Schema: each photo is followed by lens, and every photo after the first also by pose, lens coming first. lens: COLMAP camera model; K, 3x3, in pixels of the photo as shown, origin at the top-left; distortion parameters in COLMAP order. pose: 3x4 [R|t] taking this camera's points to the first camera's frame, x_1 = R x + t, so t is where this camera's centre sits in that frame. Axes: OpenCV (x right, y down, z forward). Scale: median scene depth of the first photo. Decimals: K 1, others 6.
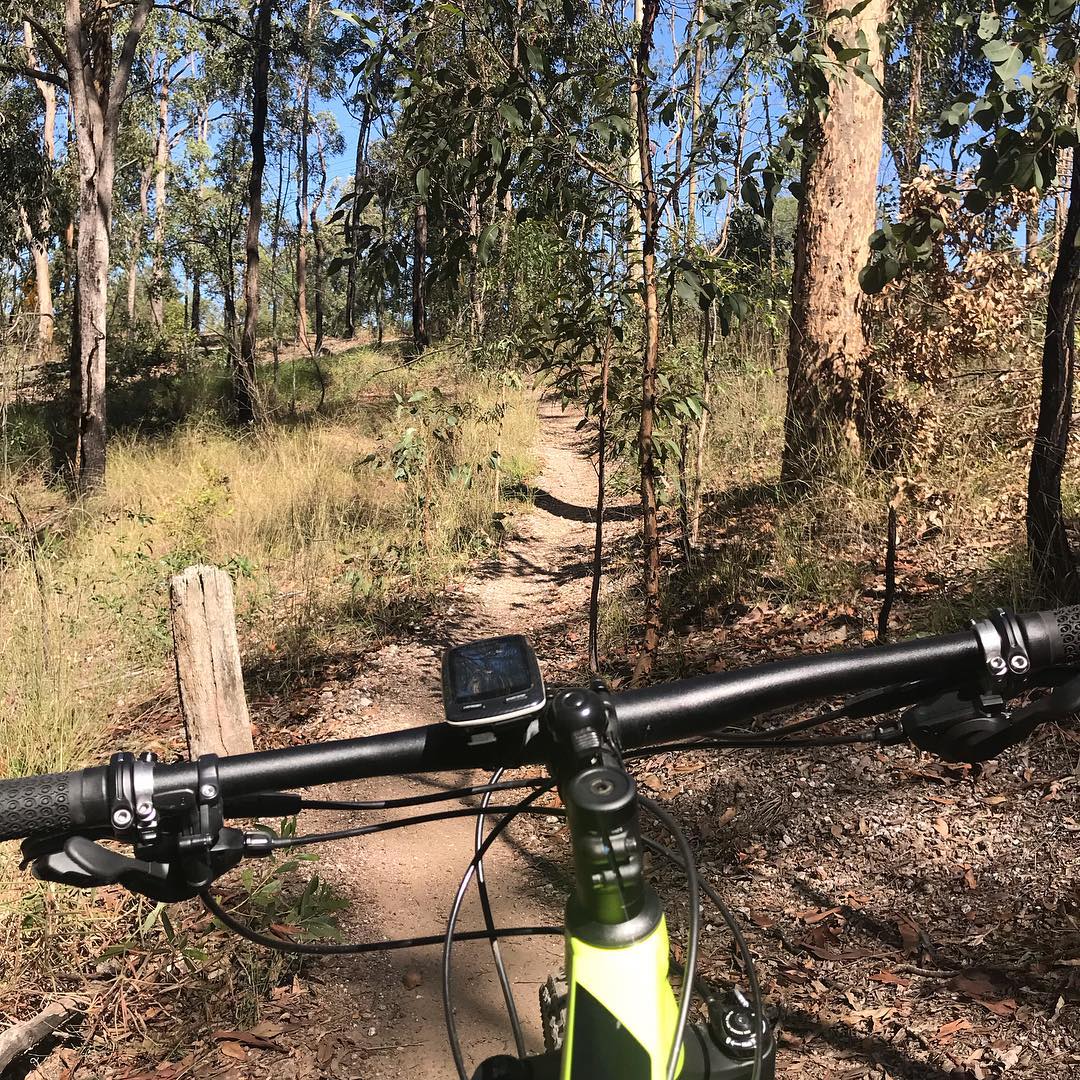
lens RADIAL K [[1153.7, 0, 540.1], [0, 1153.7, 517.2], [0, 0, 1]] dist [-0.002136, -0.024057]
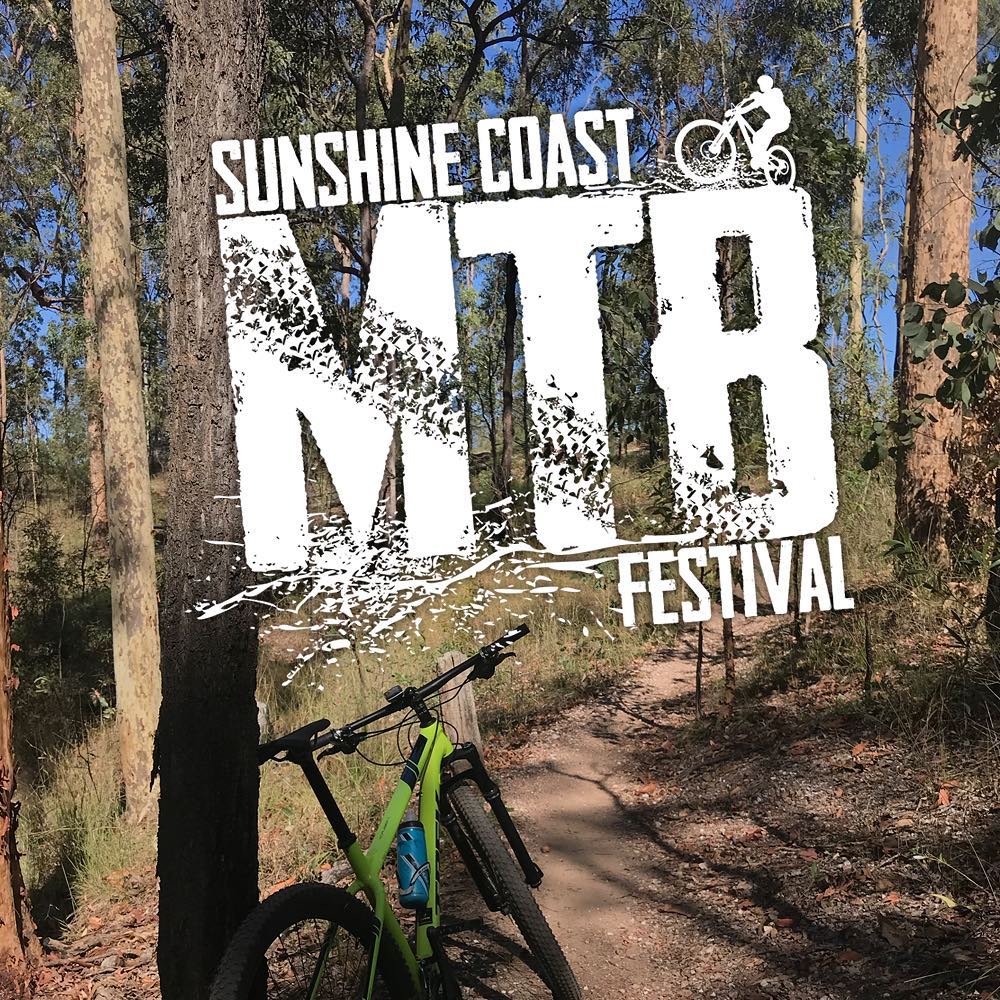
lens RADIAL K [[1068.3, 0, 500.1], [0, 1068.3, 478.9], [0, 0, 1]] dist [-0.002136, -0.024057]
pose [[0.966487, -0.045826, -0.252593, 0.097460], [0.014798, 0.992247, -0.123396, -0.007102], [0.256290, 0.115523, 0.959672, -0.280978]]
